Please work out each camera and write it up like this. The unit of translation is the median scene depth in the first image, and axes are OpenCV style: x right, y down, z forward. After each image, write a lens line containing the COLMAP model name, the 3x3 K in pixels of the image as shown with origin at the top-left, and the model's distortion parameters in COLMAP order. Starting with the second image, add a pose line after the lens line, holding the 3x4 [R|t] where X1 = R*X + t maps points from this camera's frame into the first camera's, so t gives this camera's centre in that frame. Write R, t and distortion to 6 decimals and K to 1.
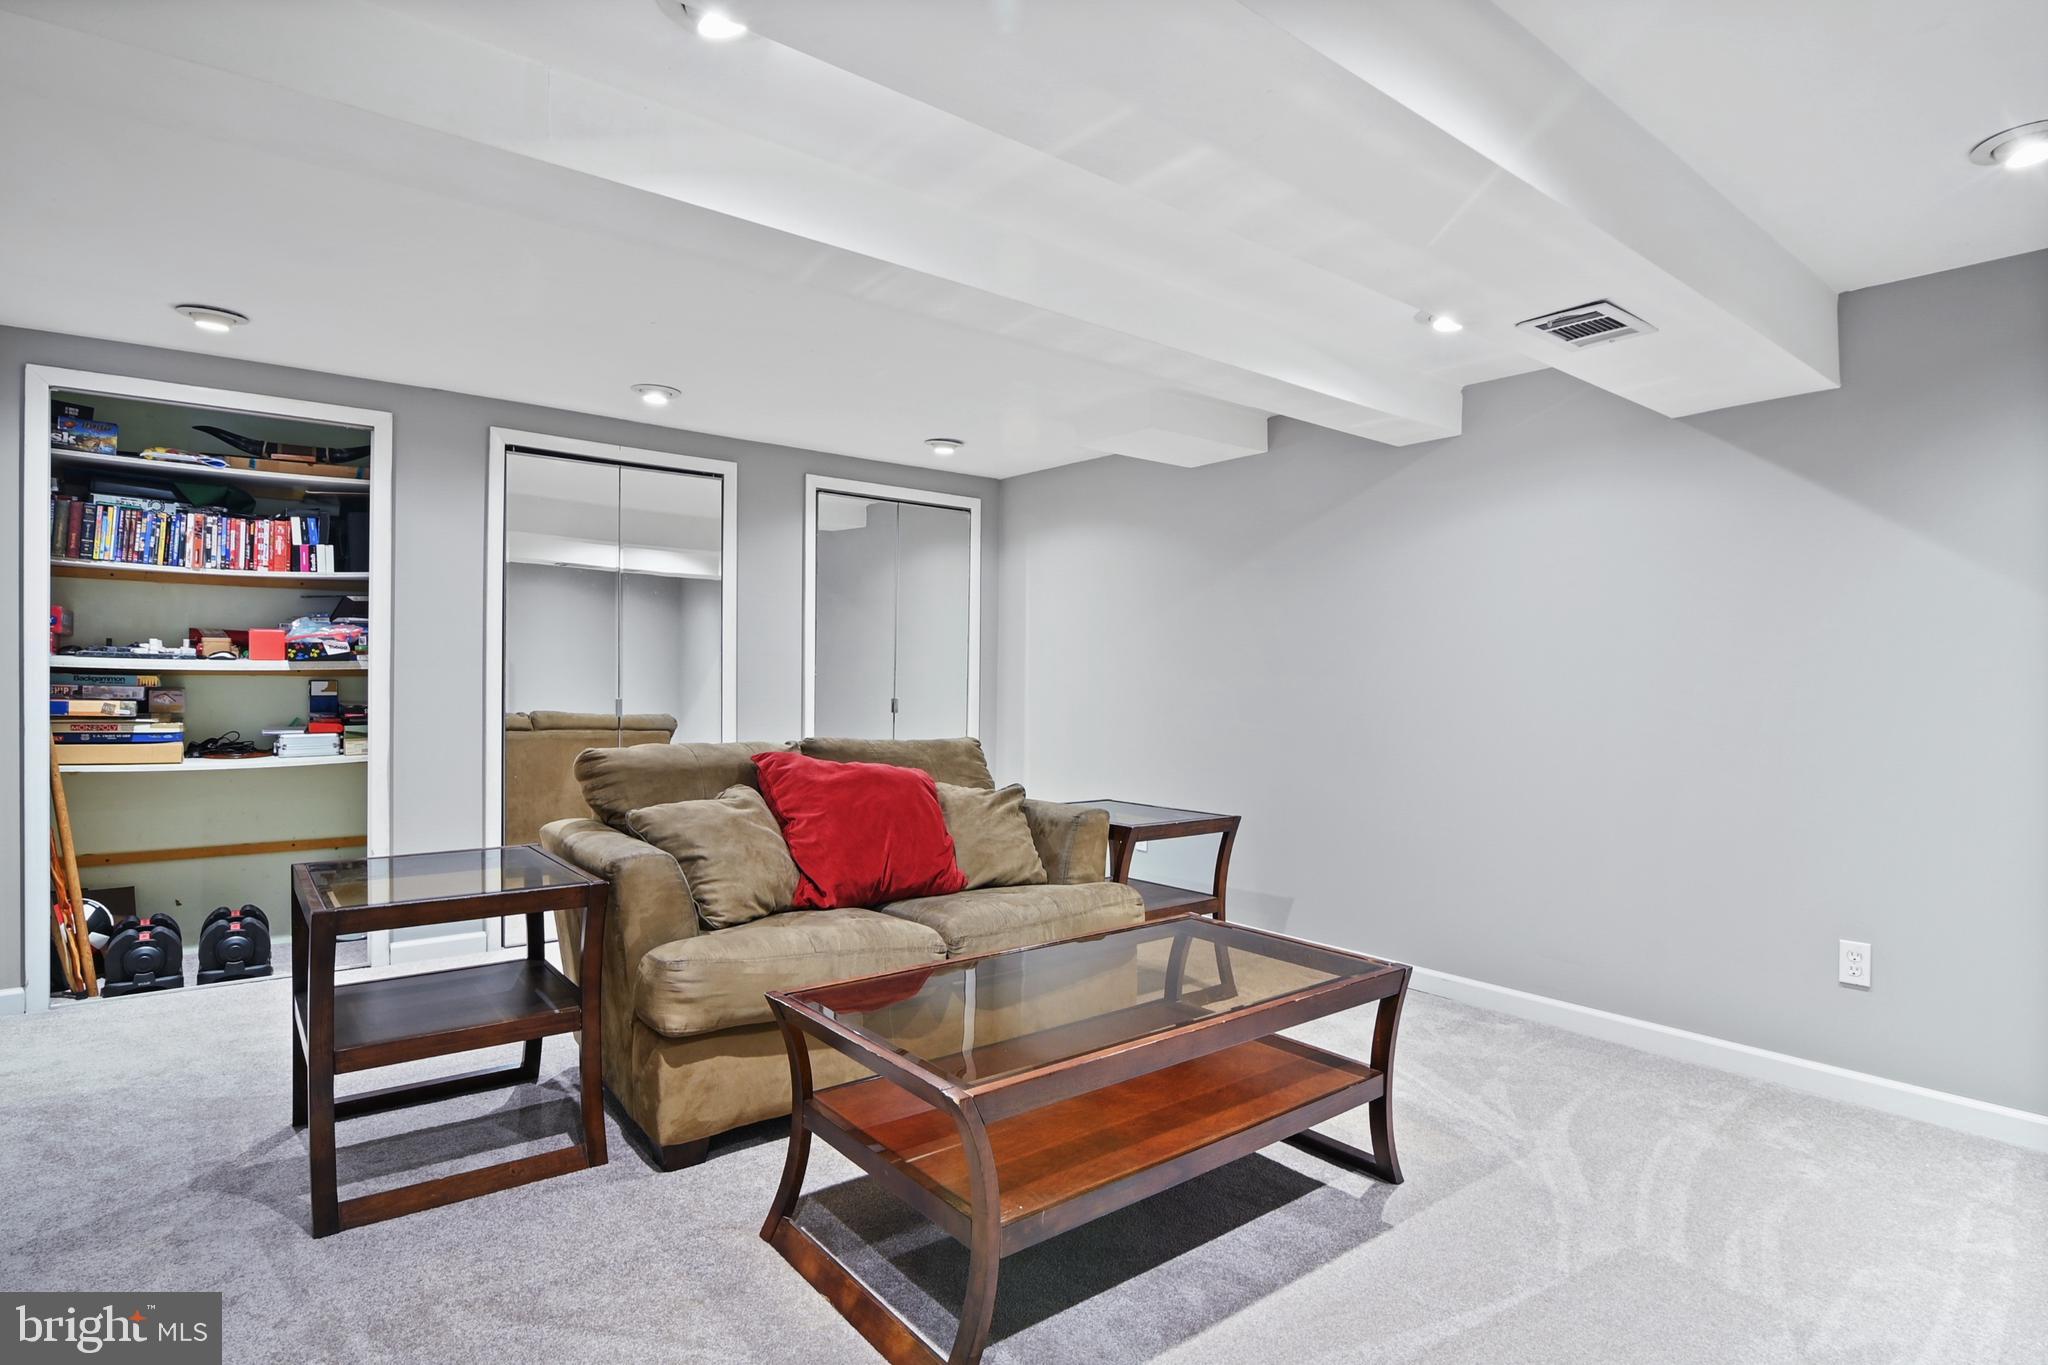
lens RADIAL K [[1048.6, 0, 1033.5], [0, 1048.6, 694.0], [0, 0, 1]] dist [-0.015916, -0.003020]
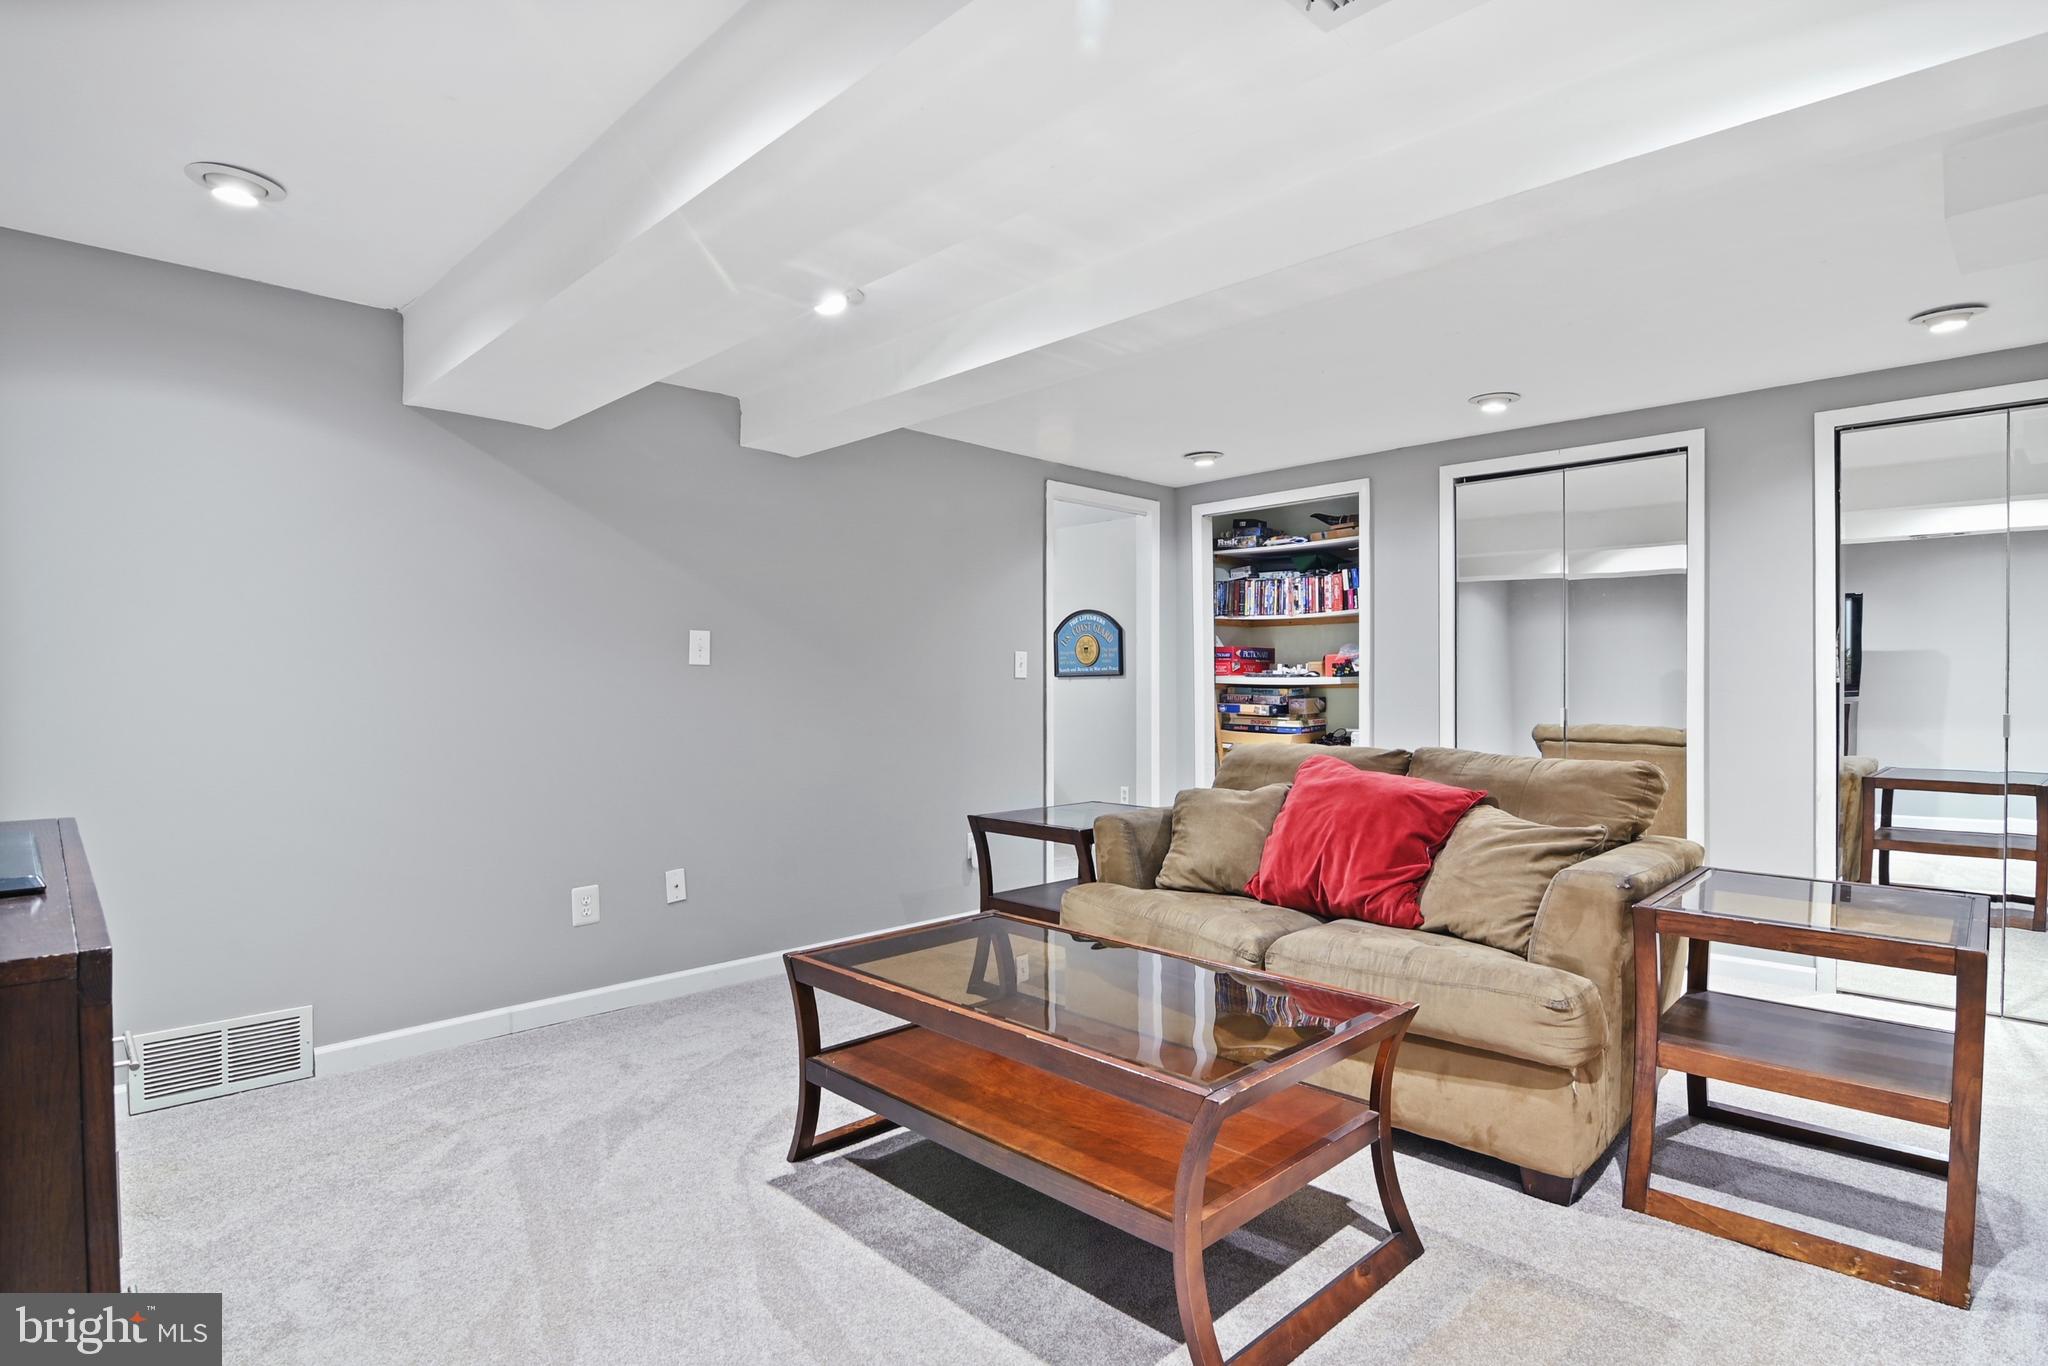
lens RADIAL K [[1048.6, 0, 1033.6], [0, 1048.6, 681.1], [0, 0, 1]] dist [-0.015916, -0.003020]
pose [[0.101425, -0.016437, -0.994707, 0.601754], [-0.009474, 0.999802, -0.017487, 0.001124], [0.994798, 0.011198, 0.101249, 0.474496]]
